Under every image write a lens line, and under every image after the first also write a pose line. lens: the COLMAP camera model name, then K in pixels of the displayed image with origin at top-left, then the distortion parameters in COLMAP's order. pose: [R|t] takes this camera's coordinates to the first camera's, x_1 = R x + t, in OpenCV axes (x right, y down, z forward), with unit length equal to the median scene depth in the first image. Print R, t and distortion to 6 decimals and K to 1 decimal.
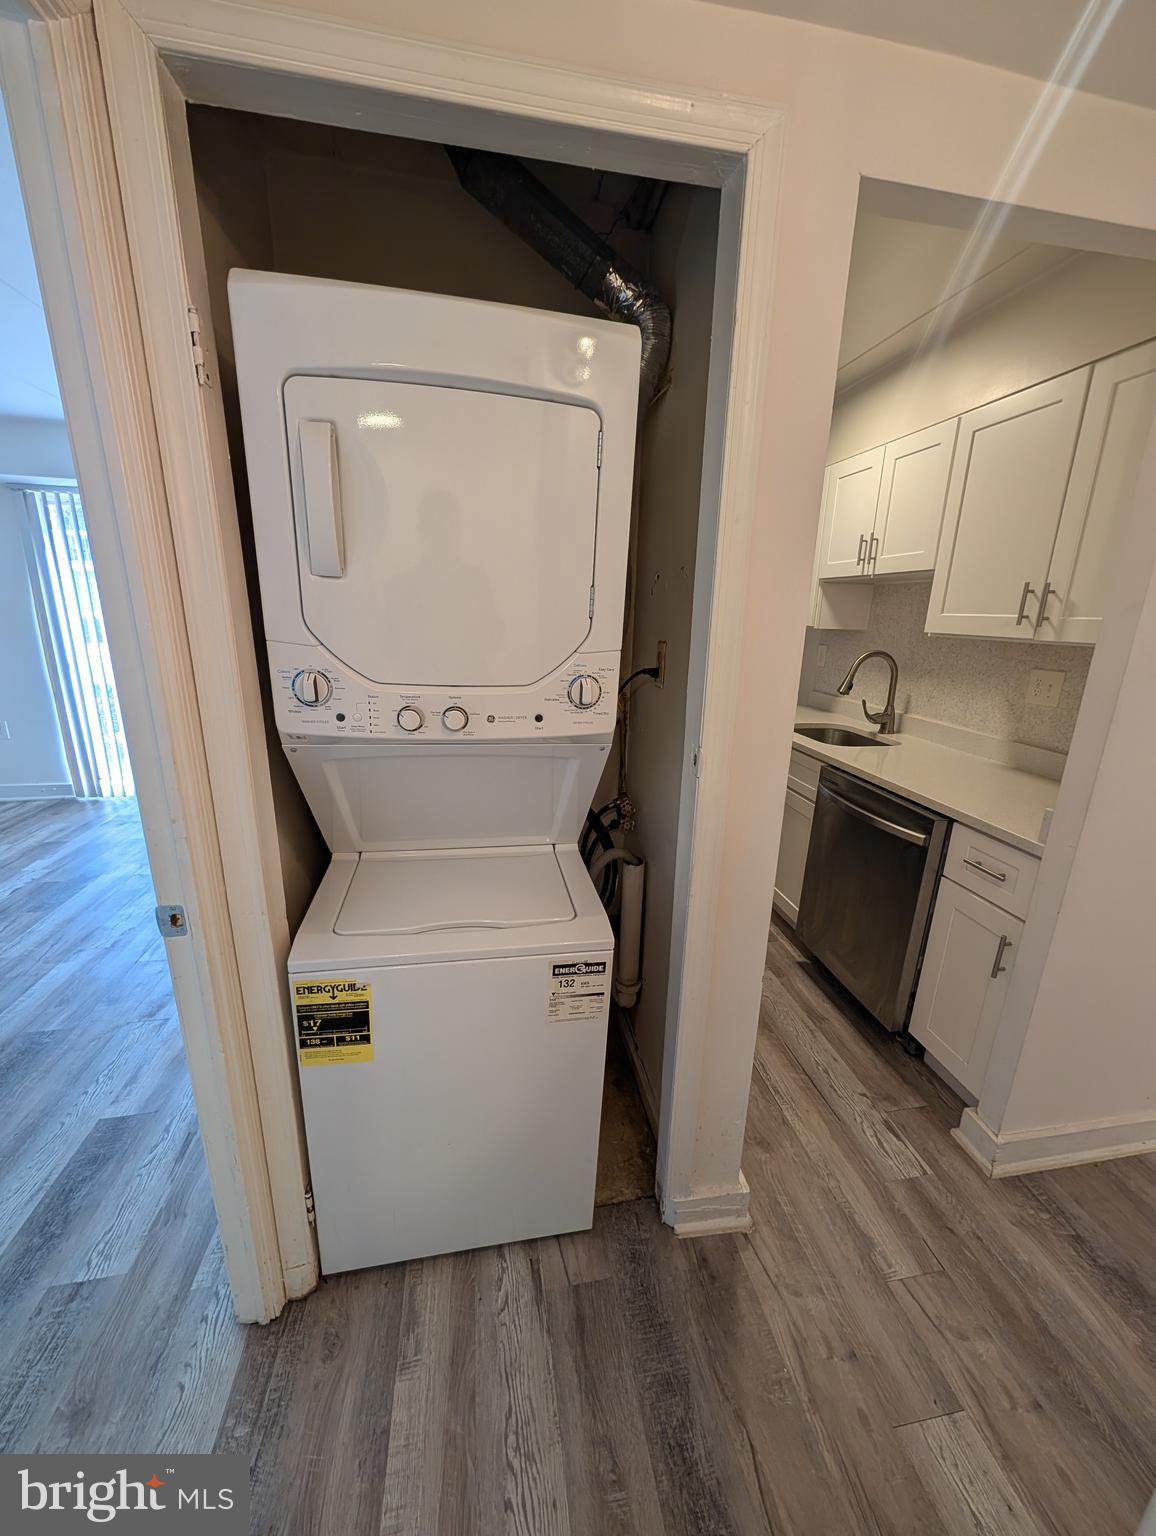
lens RADIAL K [[577.9, 0, 581.8], [0, 577.9, 769.1], [0, 0, 1]] dist [-0.001319, 0.000224]
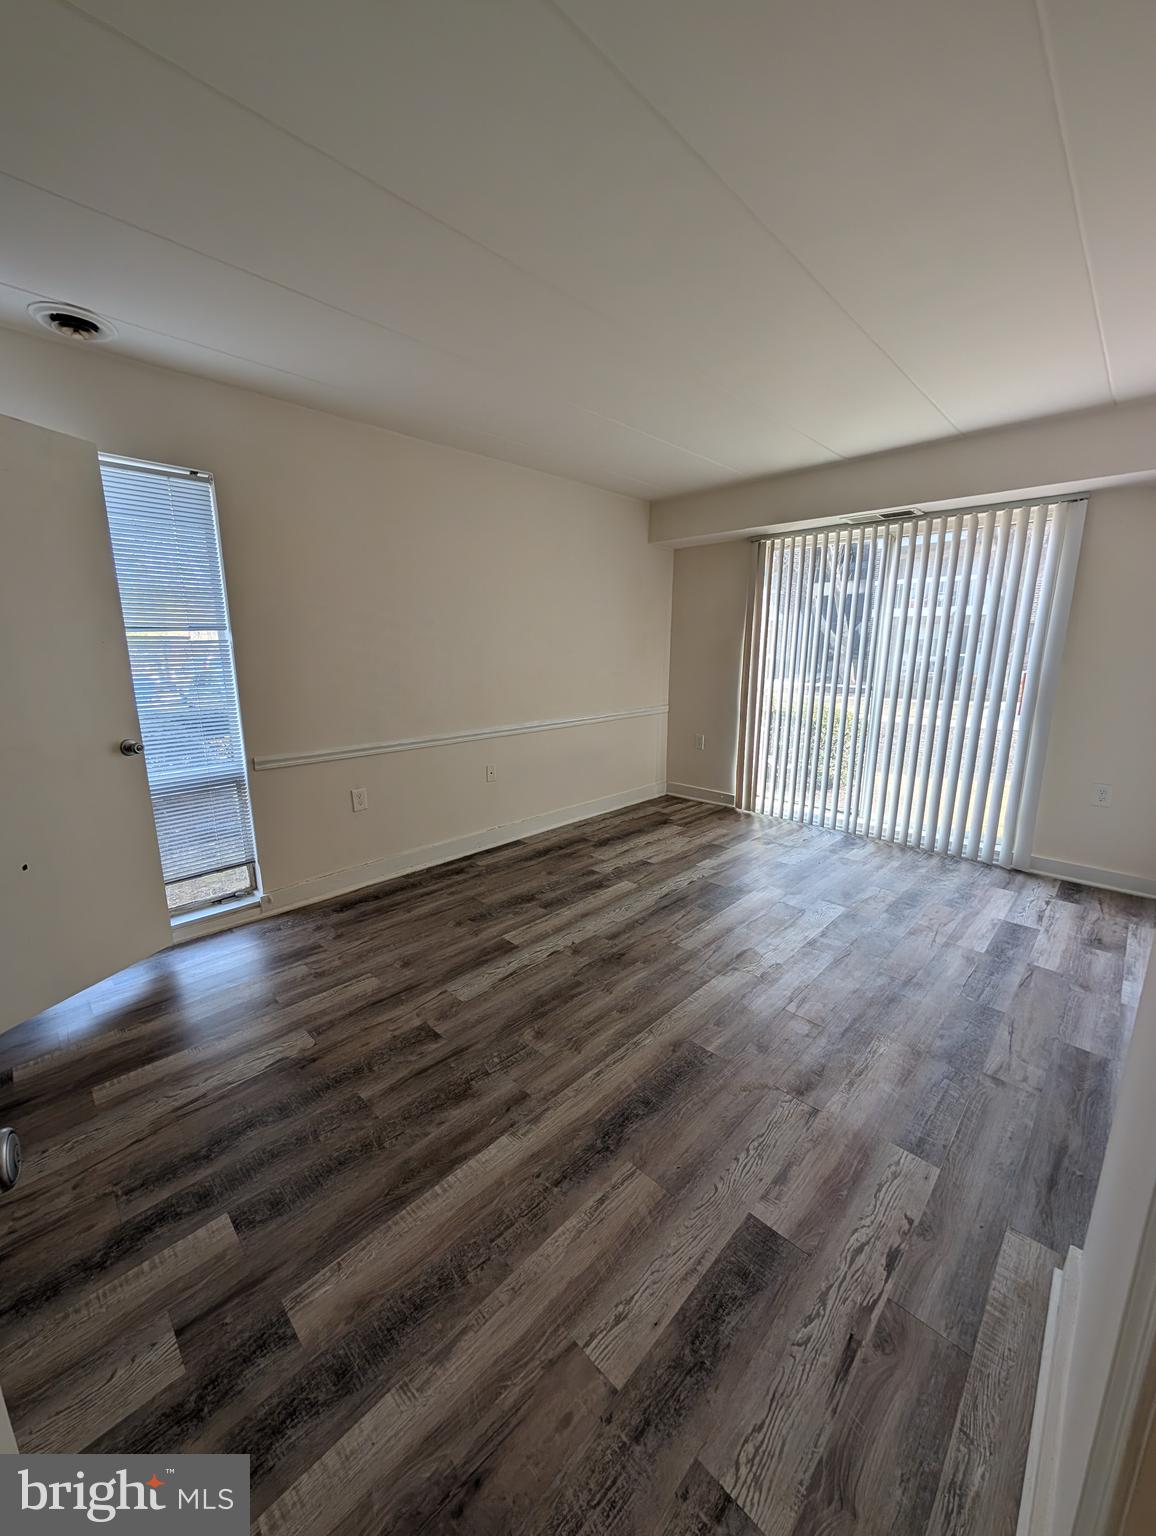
lens RADIAL K [[577.9, 0, 577.3], [0, 577.9, 764.2], [0, 0, 1]] dist [-0.001319, 0.000224]
pose [[0.573208, 0.145116, -0.806458, -0.211247], [-0.209258, 0.977483, 0.027155, 0.000064], [0.792240, 0.153192, 0.590668, 0.110129]]
